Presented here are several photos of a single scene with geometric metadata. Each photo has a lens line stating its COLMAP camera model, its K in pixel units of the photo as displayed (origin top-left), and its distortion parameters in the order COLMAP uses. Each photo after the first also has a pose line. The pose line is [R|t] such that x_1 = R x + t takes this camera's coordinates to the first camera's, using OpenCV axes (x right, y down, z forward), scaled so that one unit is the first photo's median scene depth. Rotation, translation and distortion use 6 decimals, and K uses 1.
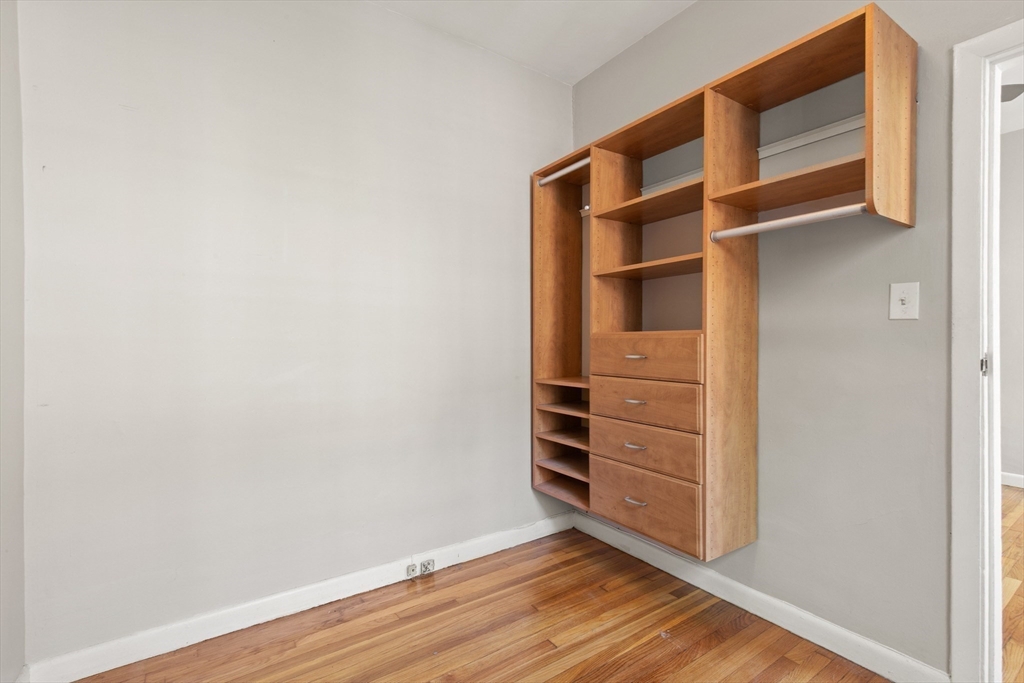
lens RADIAL K [[468.2, 0, 512.2], [0, 468.2, 341.1], [0, 0, 1]] dist [0.011718, -0.005364]
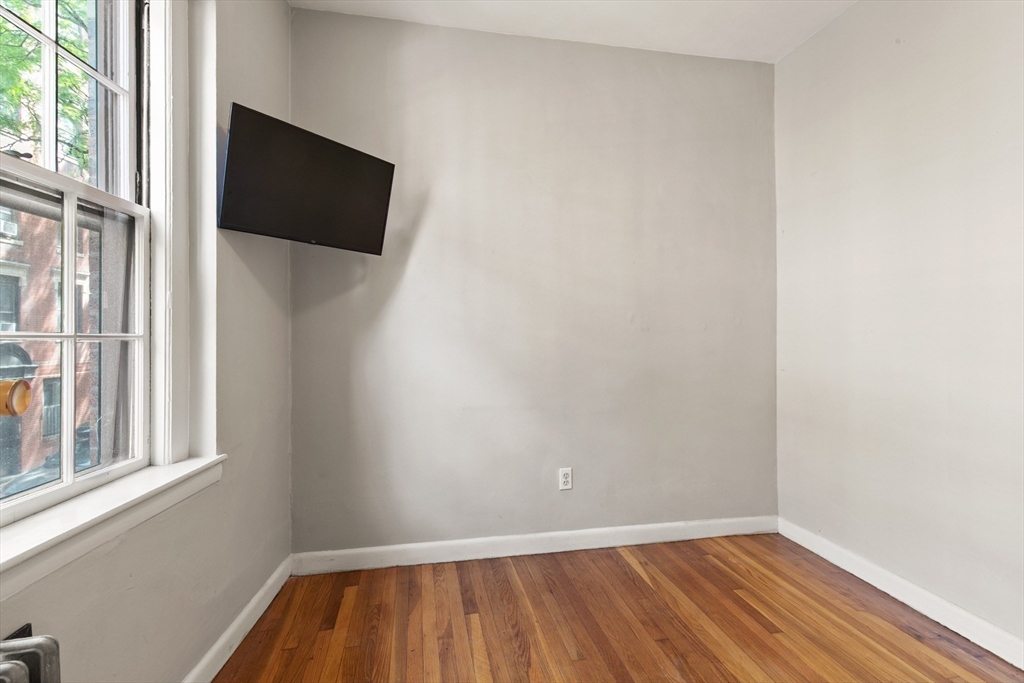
lens RADIAL K [[468.2, 0, 516.6], [0, 468.2, 331.4], [0, 0, 1]] dist [0.011718, -0.005364]
pose [[-0.393246, -0.001686, -0.919432, 0.848043], [0.002121, 0.999994, -0.002741, 0.001841], [0.919431, -0.003028, -0.393240, 0.695352]]
